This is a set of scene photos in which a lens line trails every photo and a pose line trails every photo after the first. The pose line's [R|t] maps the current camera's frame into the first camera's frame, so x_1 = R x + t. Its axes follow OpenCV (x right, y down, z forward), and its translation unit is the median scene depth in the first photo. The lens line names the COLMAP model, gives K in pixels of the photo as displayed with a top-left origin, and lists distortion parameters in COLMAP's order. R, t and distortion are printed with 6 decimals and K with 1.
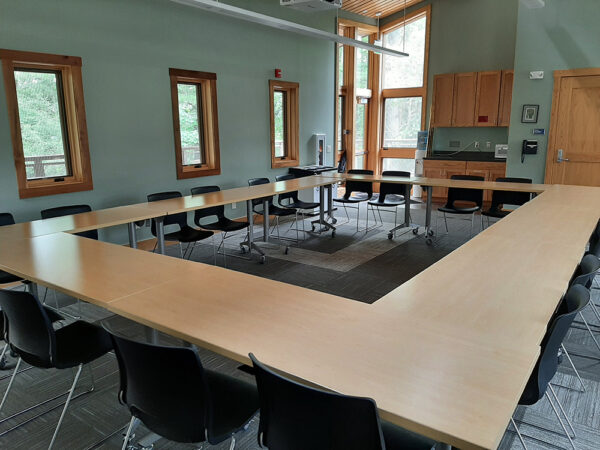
lens RADIAL K [[464.6, 0, 300.8], [0, 464.6, 223.5], [0, 0, 1]] dist [0.085450, -0.140308]
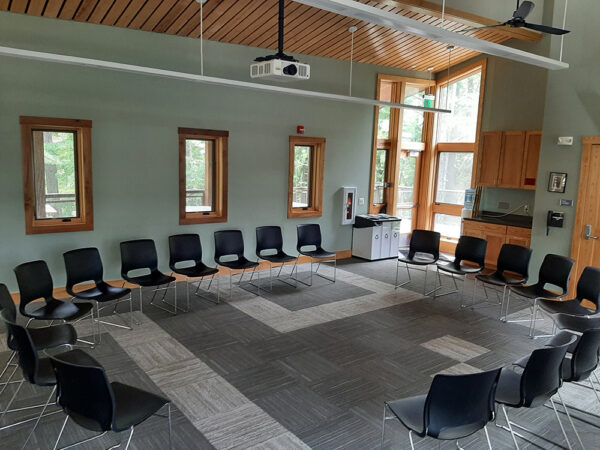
lens RADIAL K [[467.0, 0, 300.5], [0, 467.0, 223.3], [0, 0, 1]] dist [0.083066, -0.144636]
pose [[0.957307, 0.082010, -0.277195, 0.224616], [-0.101764, 0.993138, -0.057621, -0.044134], [0.270568, 0.083370, 0.959084, 0.006188]]
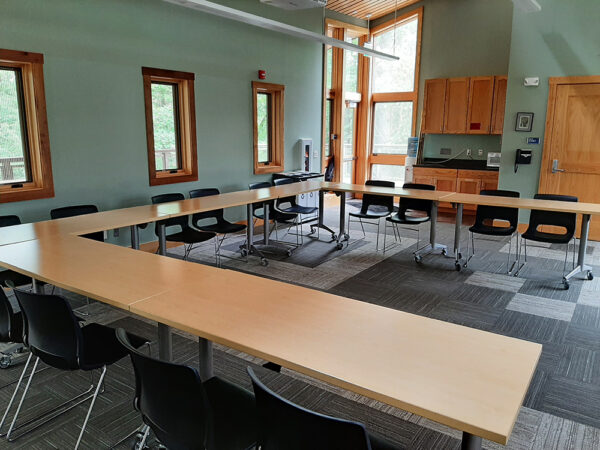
lens RADIAL K [[467.0, 0, 300.5], [0, 467.0, 223.3], [0, 0, 1]] dist [0.083066, -0.144636]
pose [[0.999756, 0.012984, 0.017846, 0.014444], [-0.012878, 0.999899, -0.006047, -0.012321], [-0.017922, 0.005816, 0.999822, 0.039335]]
